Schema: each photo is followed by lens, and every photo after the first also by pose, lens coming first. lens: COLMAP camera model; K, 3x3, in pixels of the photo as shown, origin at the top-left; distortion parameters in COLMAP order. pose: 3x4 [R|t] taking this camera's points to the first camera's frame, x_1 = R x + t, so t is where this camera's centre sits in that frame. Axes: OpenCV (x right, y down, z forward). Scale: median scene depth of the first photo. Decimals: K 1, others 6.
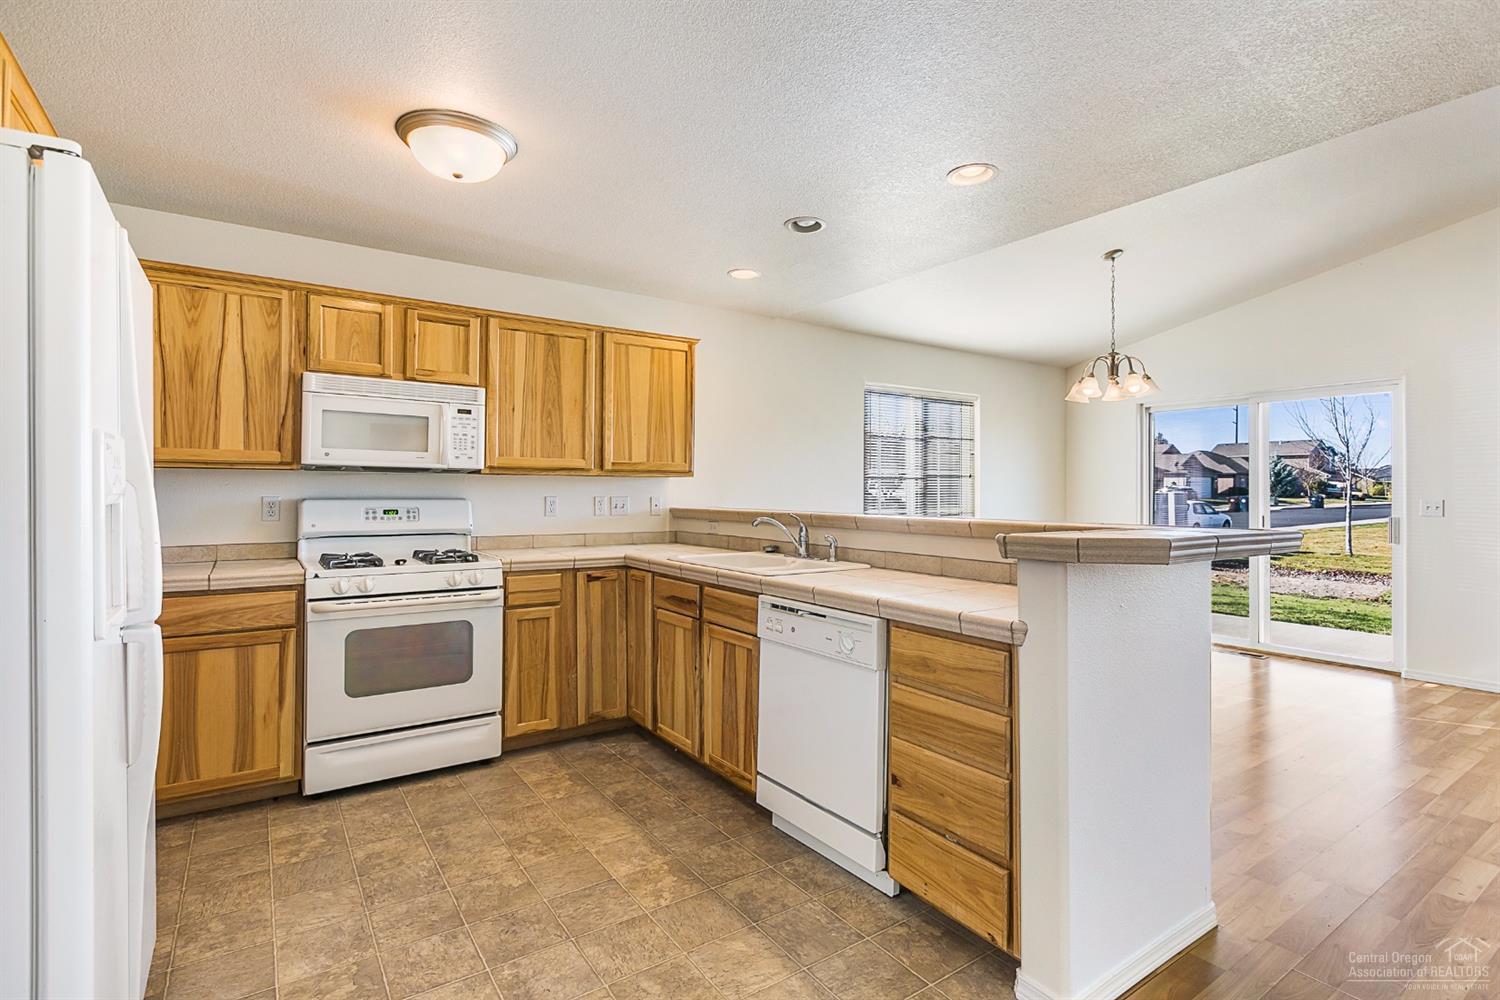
lens RADIAL K [[722.1, 0, 749.7], [0, 722.1, 482.8], [0, 0, 1]] dist [-0.000066, 0.000387]
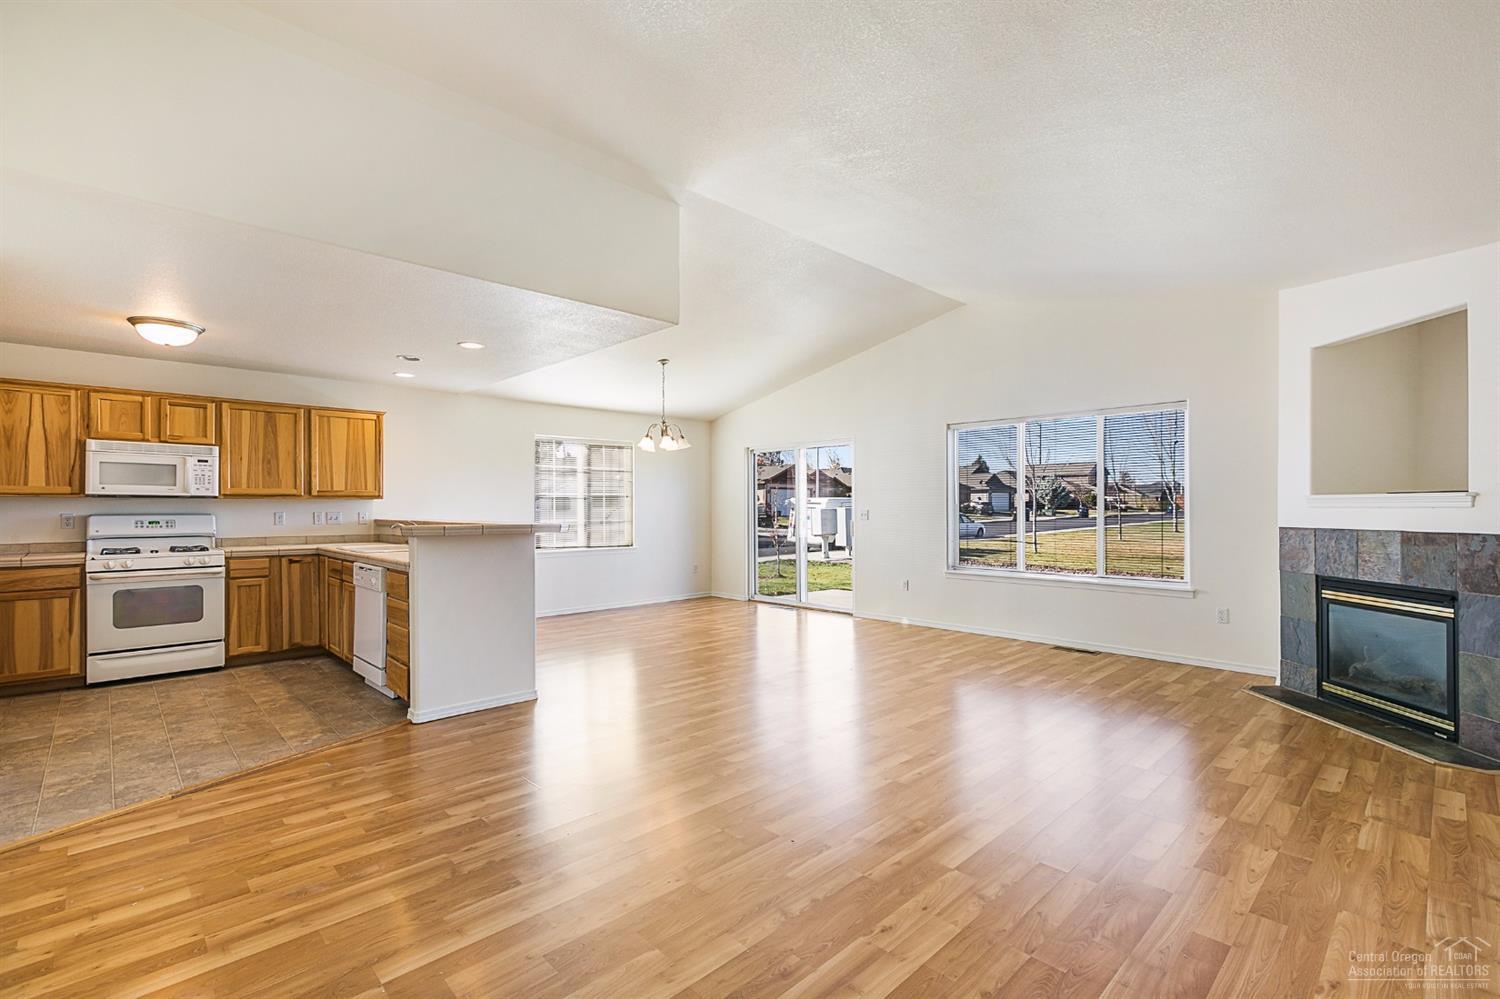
lens RADIAL K [[674.0, 0, 745.8], [0, 674.0, 505.6], [0, 0, 1]] dist [-0.000035, -0.000573]
pose [[0.987244, -0.007399, 0.159044, 0.597029], [0.005910, 0.999934, 0.009834, -0.004972], [-0.159106, -0.008768, 0.987223, -0.731394]]
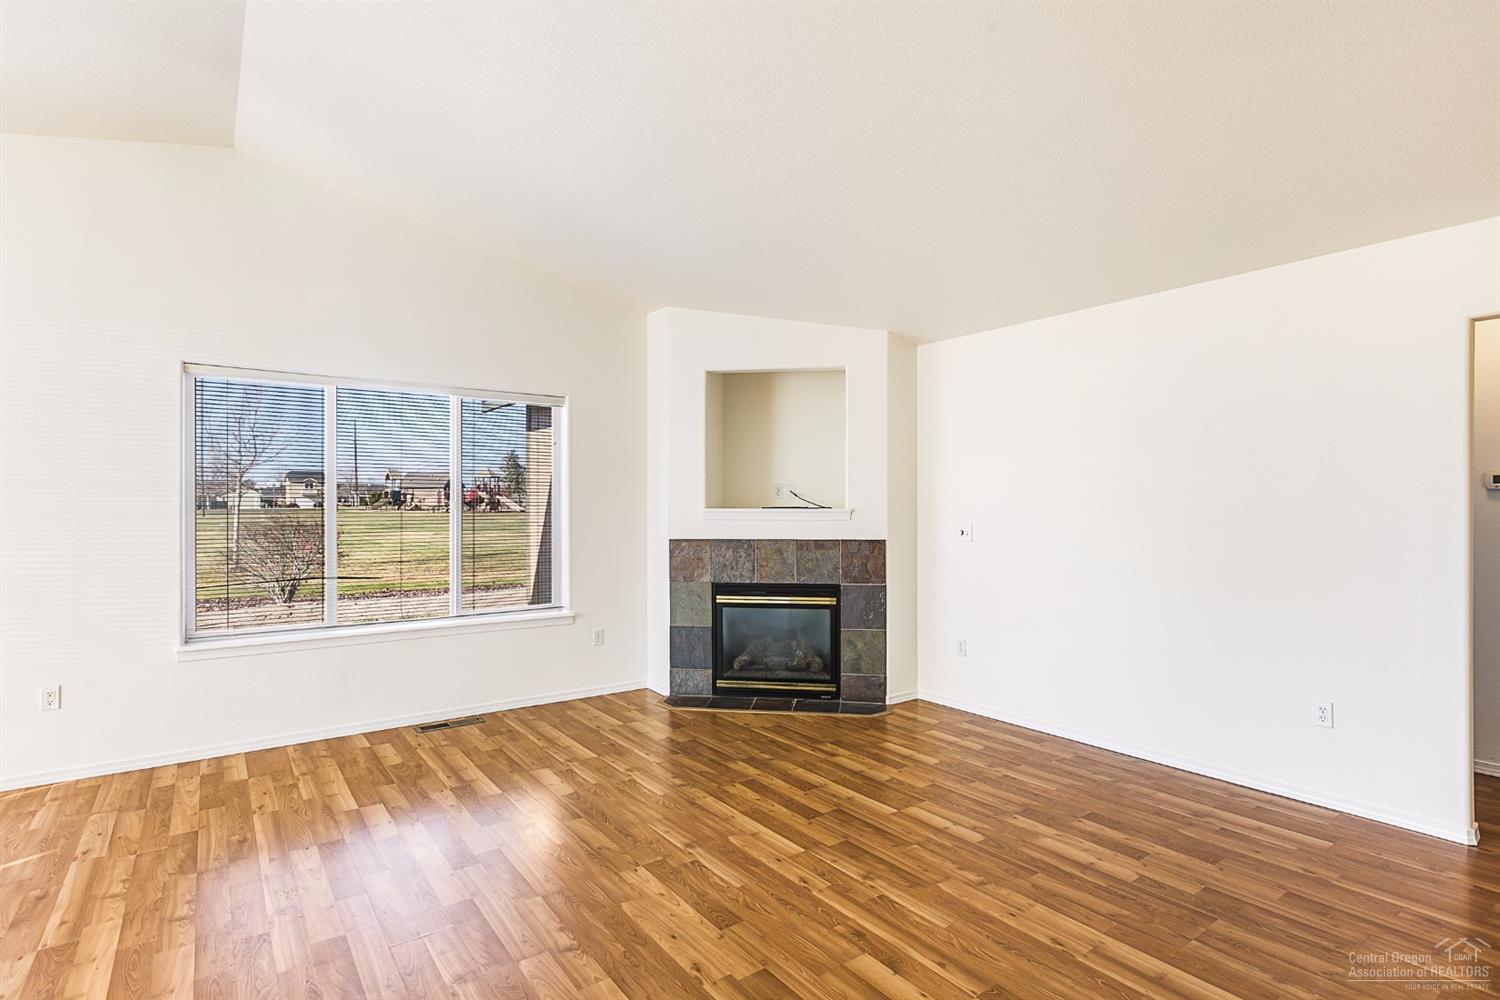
lens RADIAL K [[742.3, 0, 750.9], [0, 742.3, 508.9], [0, 0, 1]] dist [-0.002869, 0.000217]
pose [[-0.033713, -0.008633, 0.999394, 0.351851], [-0.011437, 0.999901, 0.008252, -0.018149], [-0.999366, -0.011152, -0.033808, 0.336487]]
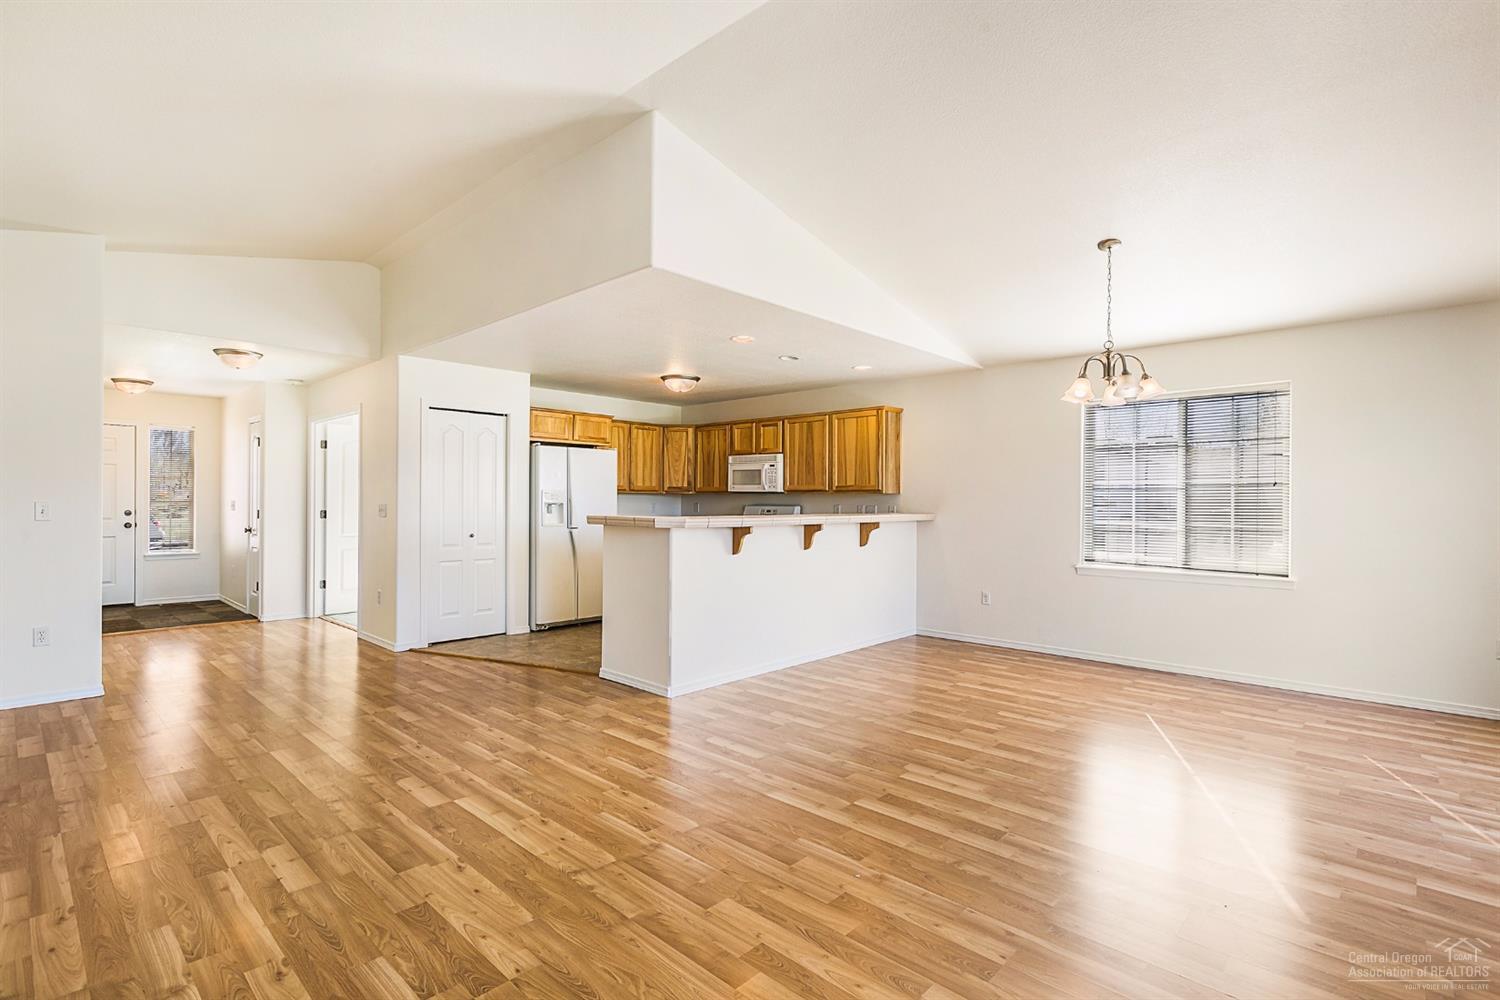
lens RADIAL K [[706.5, 0, 750.0], [0, 706.5, 500.0], [0, 0, 1]] dist [-0.005276, -0.000161]
pose [[0.213103, -0.005307, -0.977015, 1.735527], [0.006425, 0.999971, -0.004030, 0.014557], [0.977009, -0.005419, 0.213131, 0.492002]]
